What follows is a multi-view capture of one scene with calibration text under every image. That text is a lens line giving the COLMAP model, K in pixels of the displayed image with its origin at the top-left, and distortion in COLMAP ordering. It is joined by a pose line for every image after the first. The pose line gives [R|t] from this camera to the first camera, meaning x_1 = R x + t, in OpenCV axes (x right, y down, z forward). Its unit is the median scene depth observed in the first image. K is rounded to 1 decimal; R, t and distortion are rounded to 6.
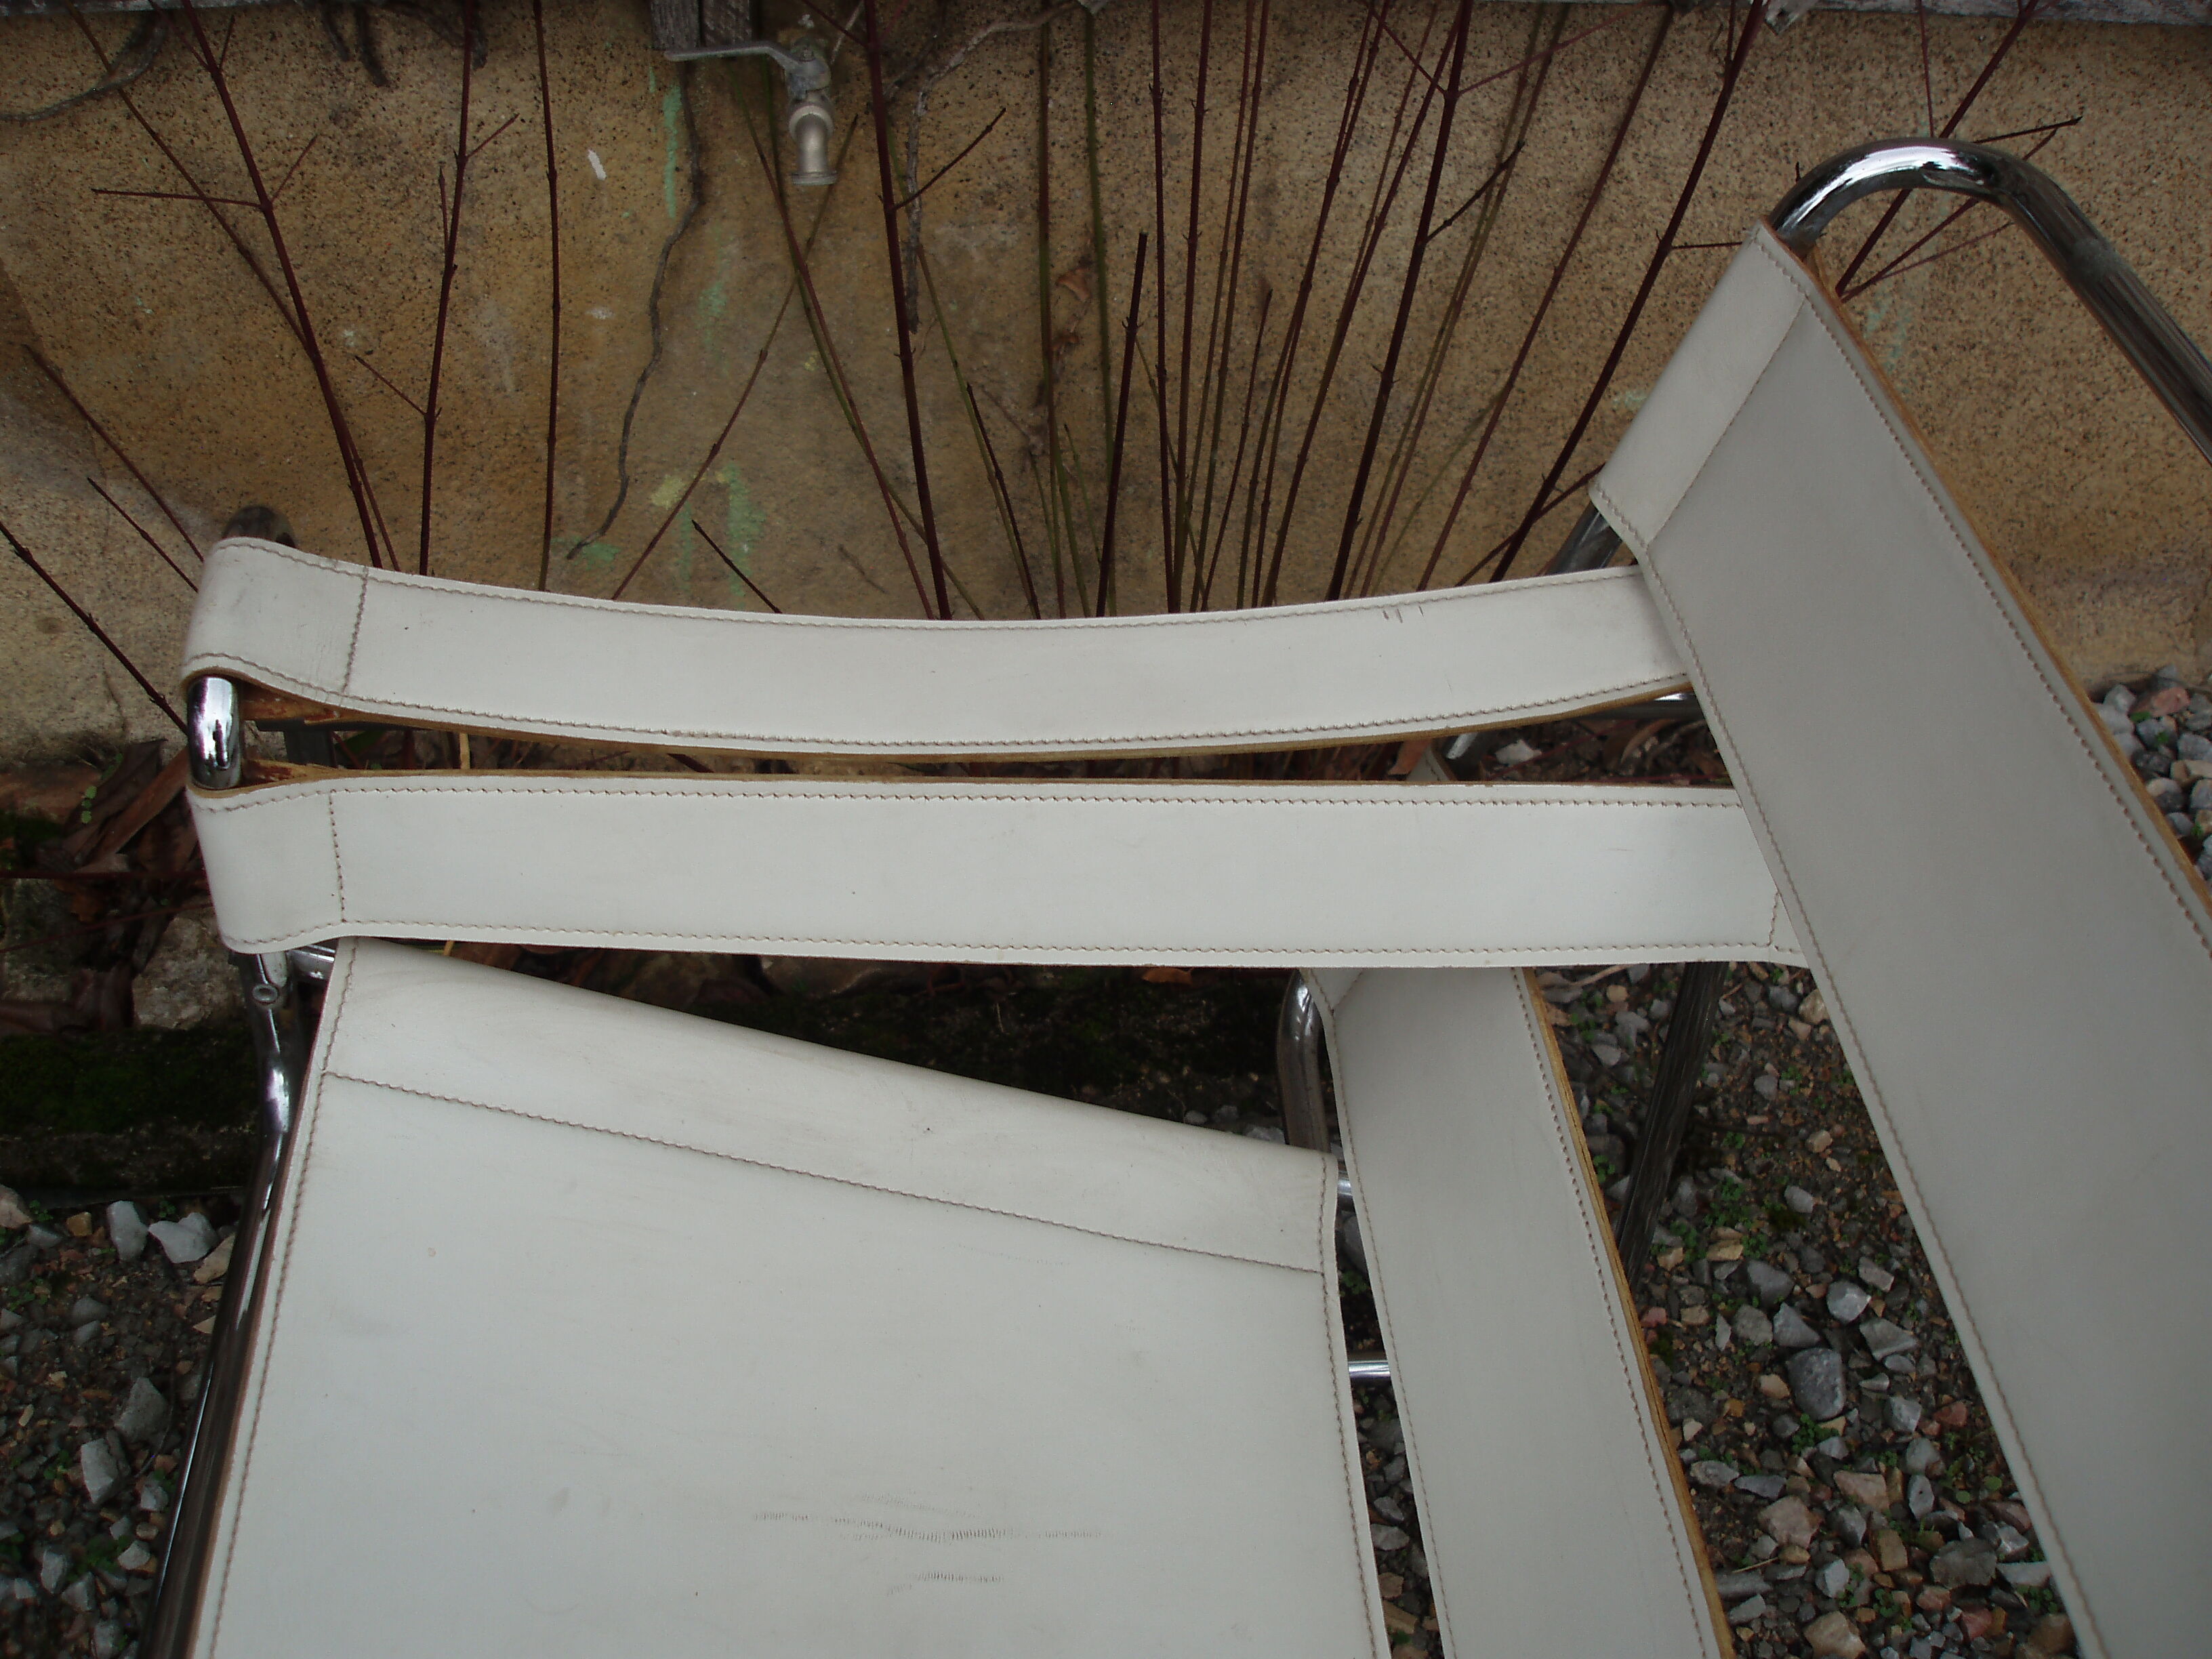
lens RADIAL K [[2509.6, 0, 1099.6], [0, 2509.6, 820.0], [0, 0, 1]] dist [-0.151620, 0.000000]
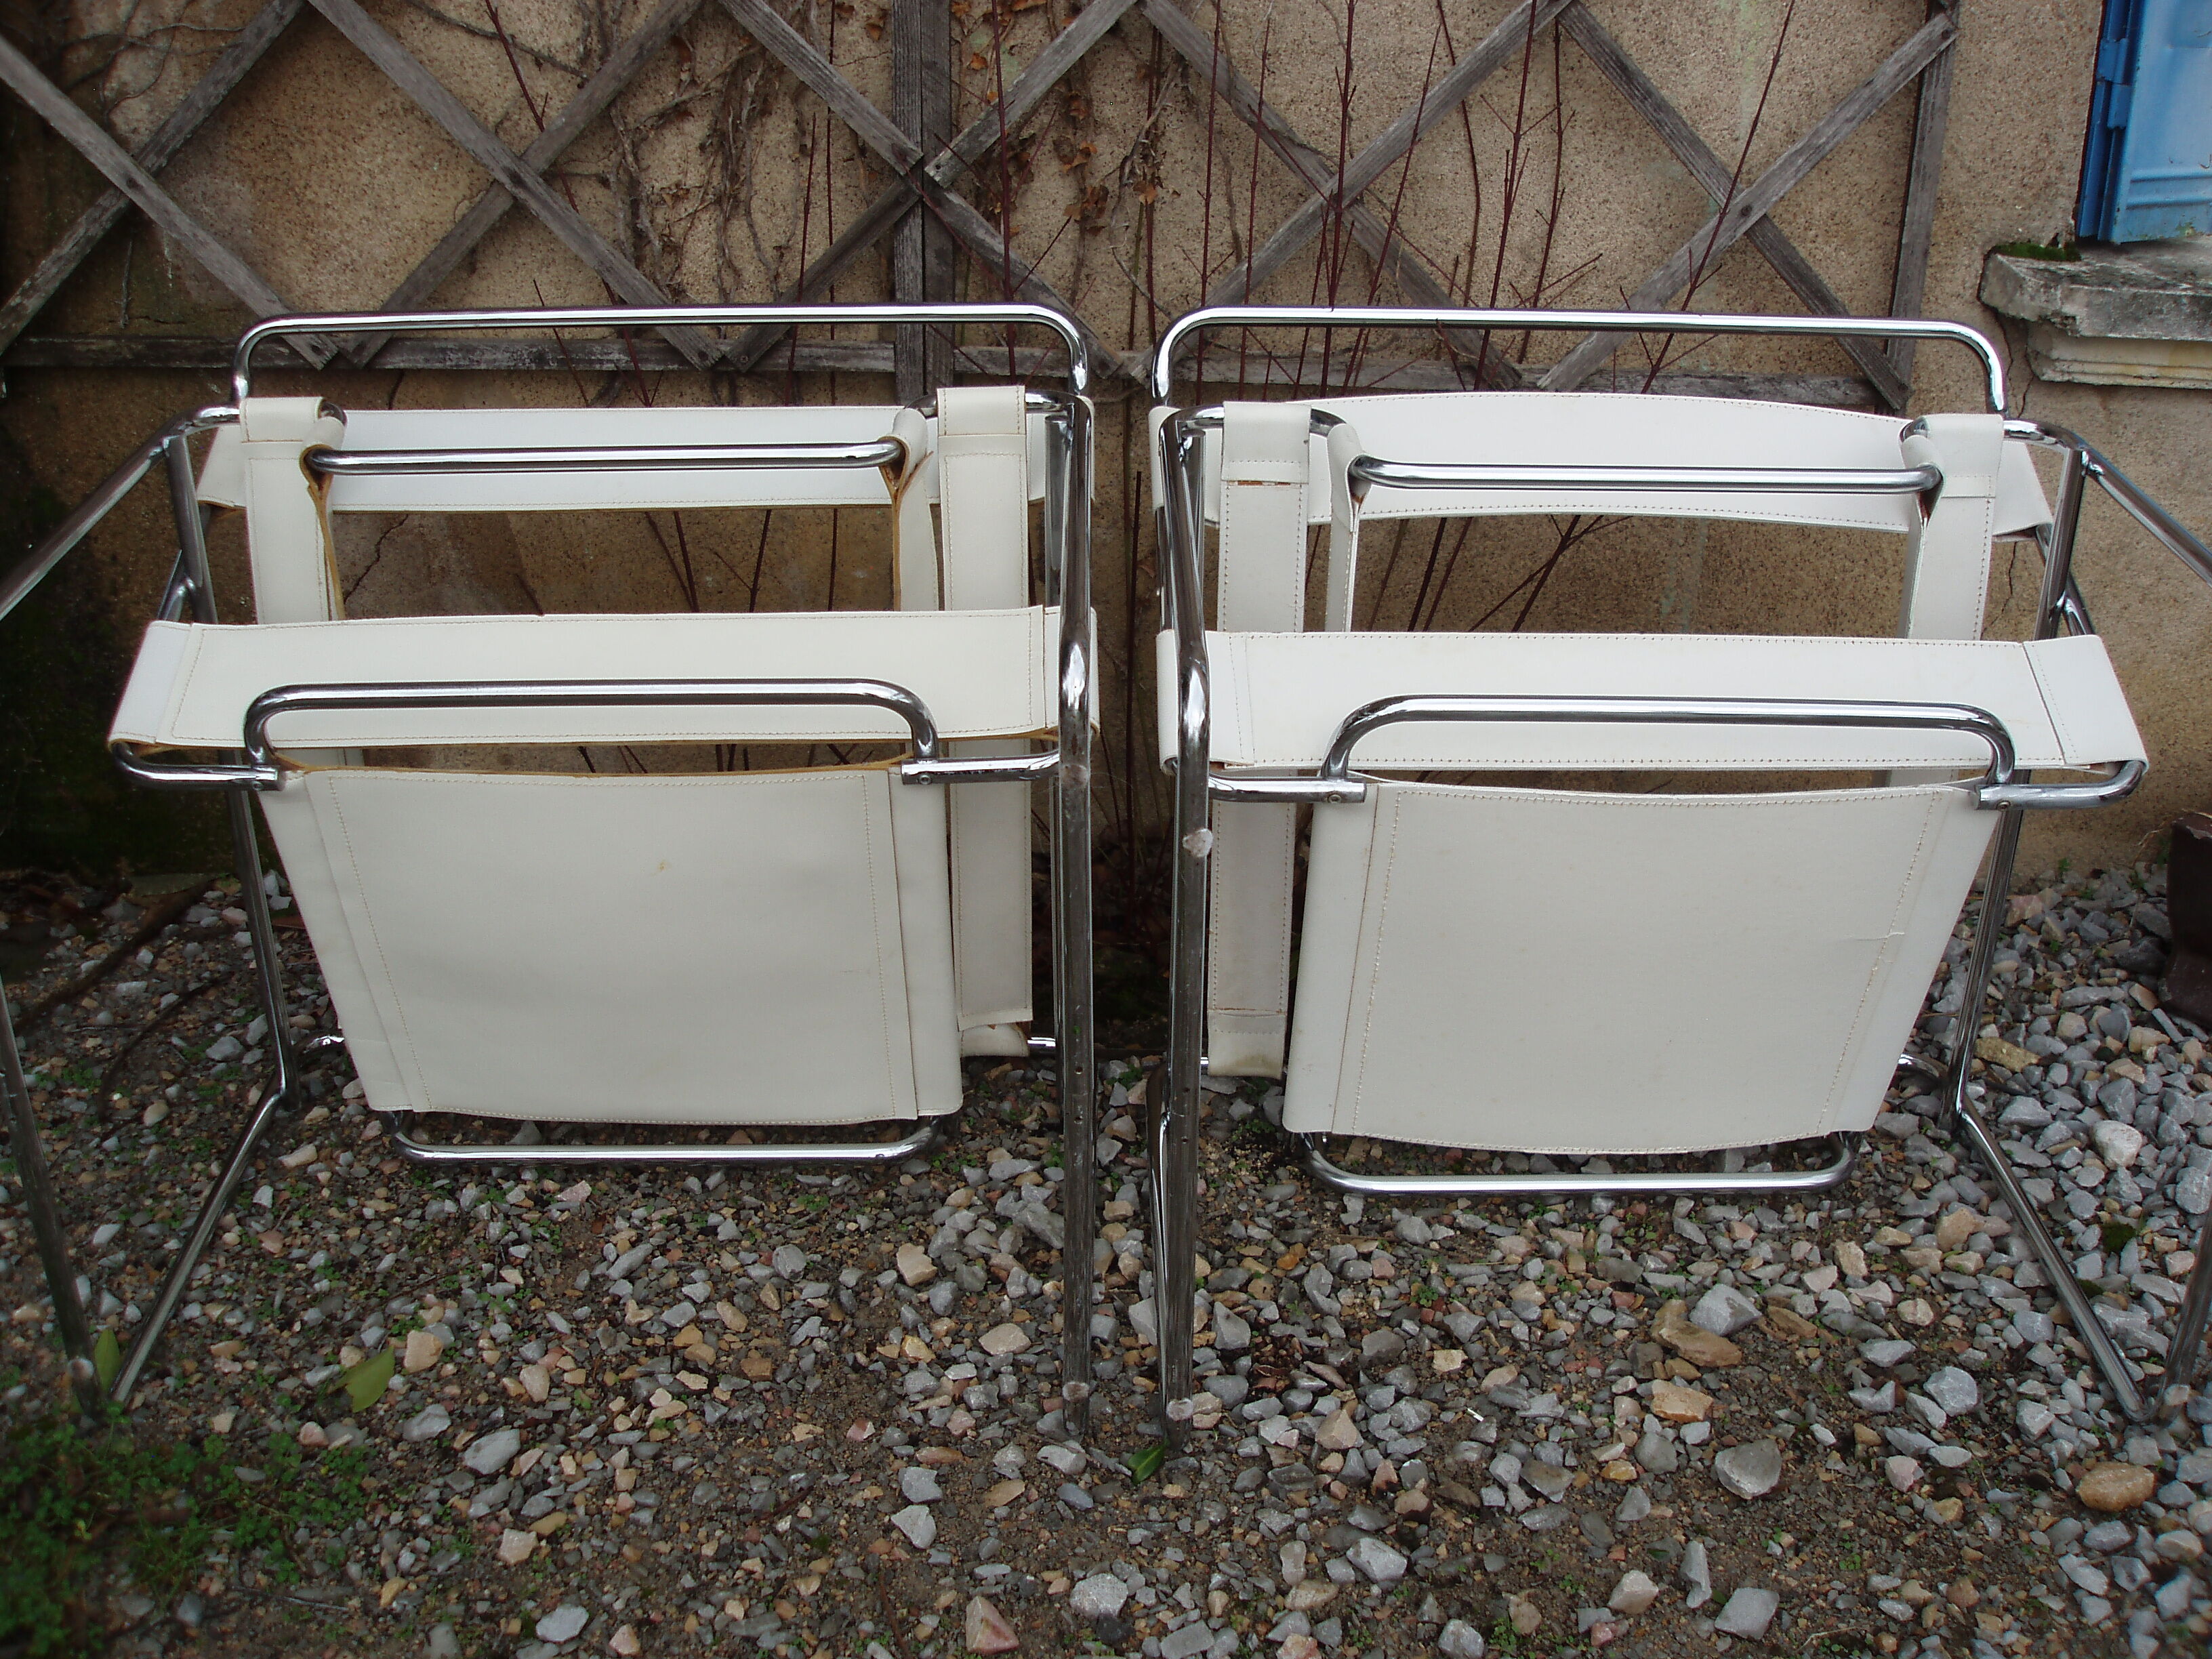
lens RADIAL K [[2485.7, 0, 1097.5], [0, 2485.7, 824.3], [0, 0, 1]] dist [-0.157897, 0.000000]
pose [[0.992036, 0.030767, -0.122138, 0.166833], [-0.059828, 0.968434, -0.241983, 0.356087], [0.110837, 0.247363, 0.962562, -0.545764]]
